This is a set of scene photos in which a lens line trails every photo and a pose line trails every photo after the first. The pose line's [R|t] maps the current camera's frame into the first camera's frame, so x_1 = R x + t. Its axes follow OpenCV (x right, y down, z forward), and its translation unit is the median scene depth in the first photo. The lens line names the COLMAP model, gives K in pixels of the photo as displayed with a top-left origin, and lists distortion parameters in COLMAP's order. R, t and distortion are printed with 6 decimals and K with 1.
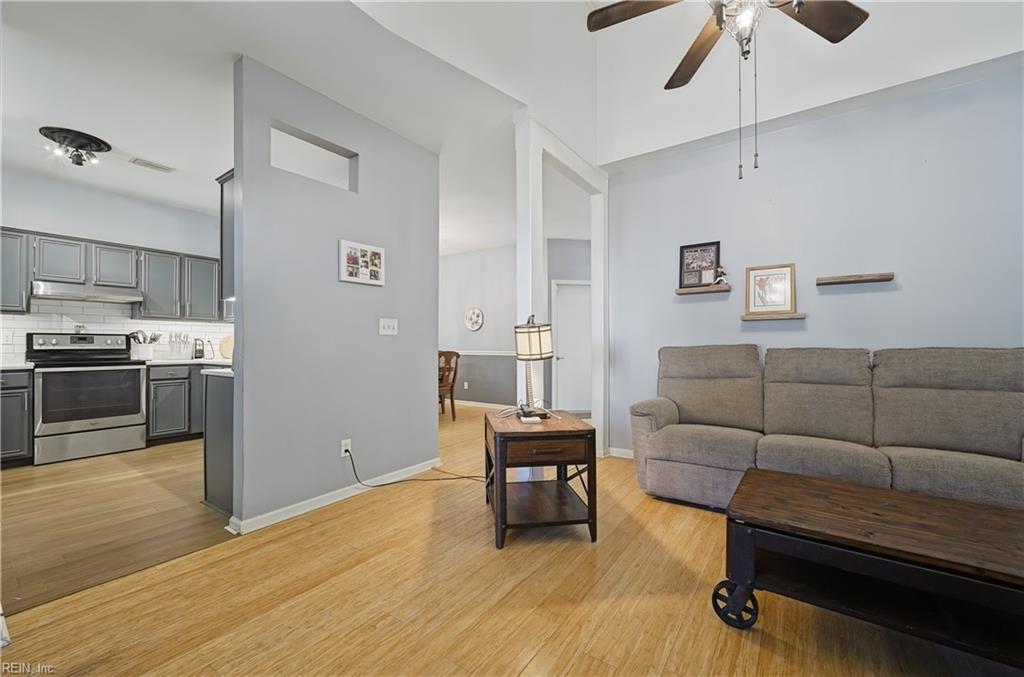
lens RADIAL K [[407.5, 0, 509.7], [0, 407.5, 342.4], [0, 0, 1]] dist [0.000757, -0.000966]
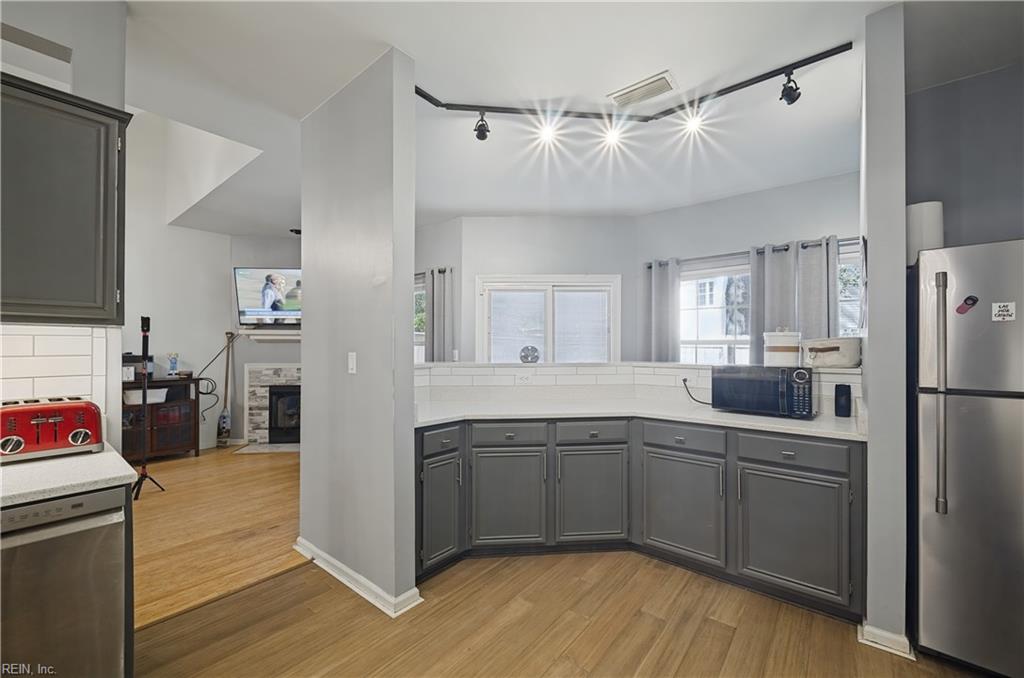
lens RADIAL K [[407.5, 0, 504.8], [0, 407.5, 344.7], [0, 0, 1]] dist [0.000757, -0.000966]
pose [[-0.997108, 0.001528, 0.075979, -1.095843], [0.000766, 0.999949, -0.010061, -0.061535], [-0.075991, -0.009974, -0.997059, 1.299329]]
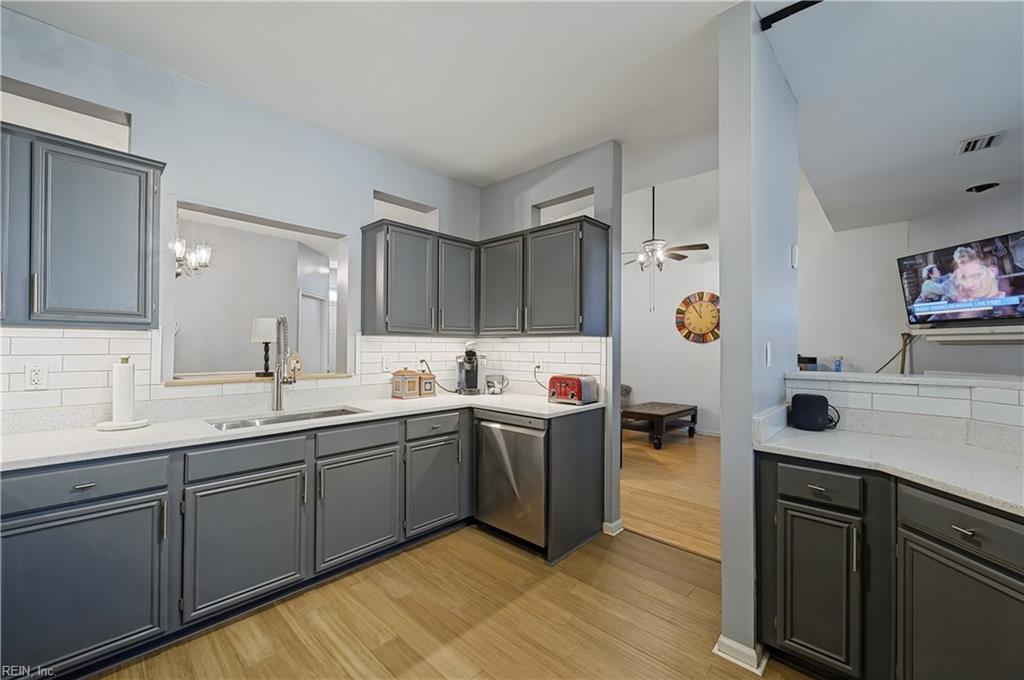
lens RADIAL K [[407.5, 0, 505.9], [0, 407.5, 345.0], [0, 0, 1]] dist [0.000757, -0.000966]
pose [[0.139981, 0.007648, 0.990125, -1.478787], [-0.012322, 0.999906, -0.005981, -0.063707], [-0.990078, -0.011363, 0.140062, 0.892183]]
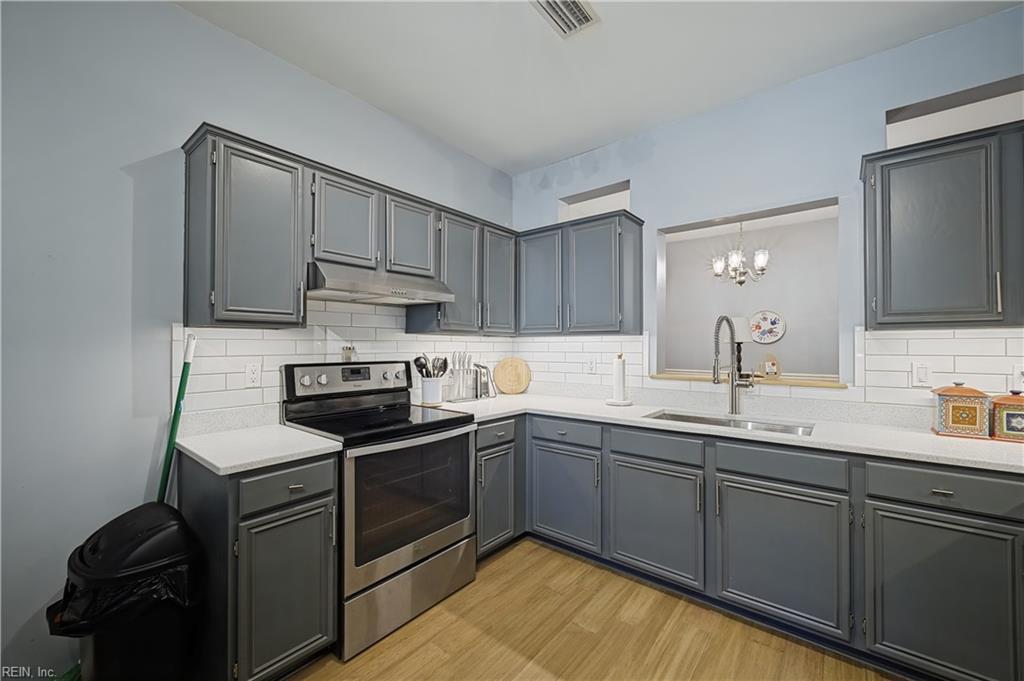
lens RADIAL K [[407.5, 0, 506.1], [0, 407.5, 345.1], [0, 0, 1]] dist [0.000757, -0.000966]
pose [[0.997190, 0.003097, -0.074853, -1.110757], [-0.003002, 0.999995, 0.001387, -0.062718], [0.074857, -0.001158, 0.997194, 0.651546]]
